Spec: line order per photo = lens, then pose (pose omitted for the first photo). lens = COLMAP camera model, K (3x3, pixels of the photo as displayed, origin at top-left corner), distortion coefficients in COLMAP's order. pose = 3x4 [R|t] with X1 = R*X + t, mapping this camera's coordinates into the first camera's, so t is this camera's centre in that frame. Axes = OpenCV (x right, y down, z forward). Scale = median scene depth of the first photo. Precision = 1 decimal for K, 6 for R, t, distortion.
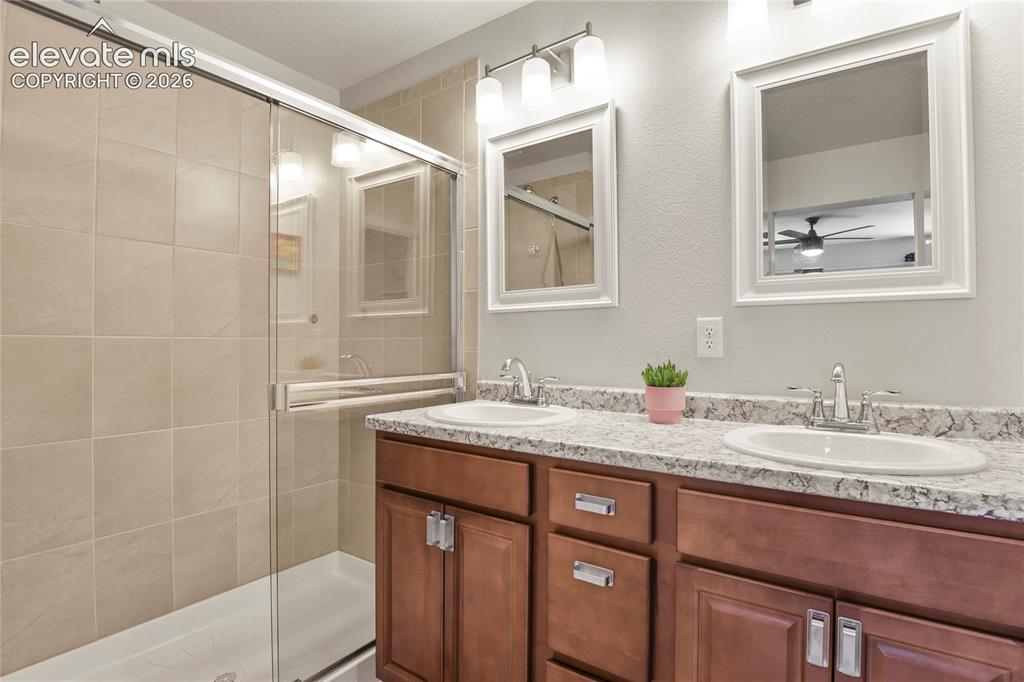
lens RADIAL K [[496.8, 0, 512.0], [0, 496.8, 341.0], [0, 0, 1]] dist [-0.031952, -0.000300]
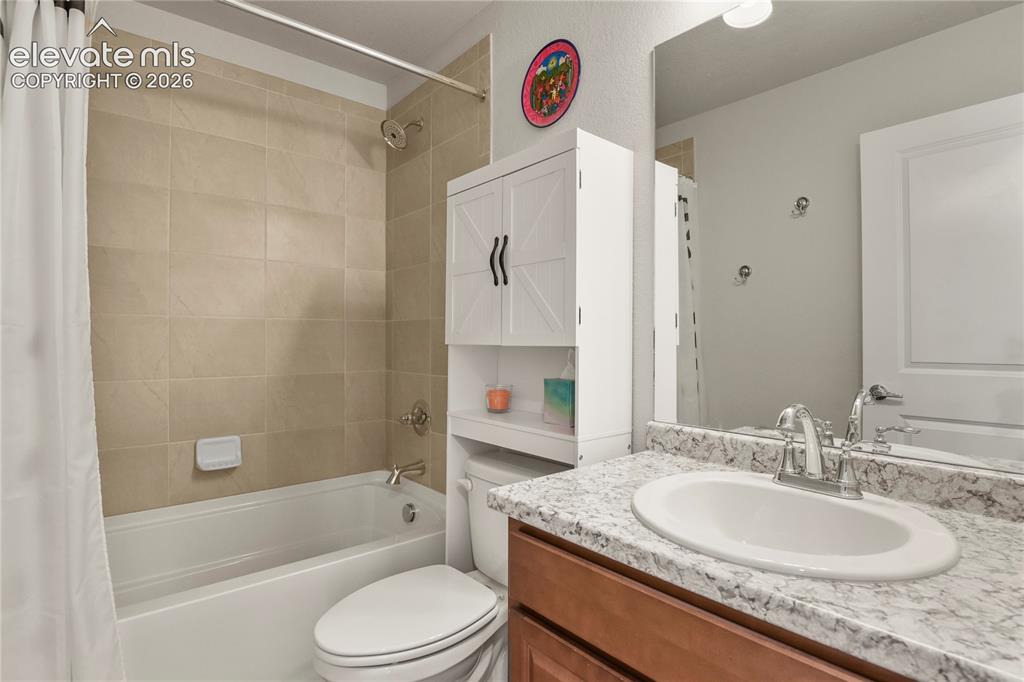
lens RADIAL K [[496.8, 0, 512.0], [0, 496.8, 341.0], [0, 0, 1]] dist [-0.031952, -0.000300]
pose [[0.966593, 0.003242, -0.256296, 0.189204], [0.000507, 0.999894, 0.014560, -0.066656], [0.256316, -0.014204, 0.966489, 0.293701]]
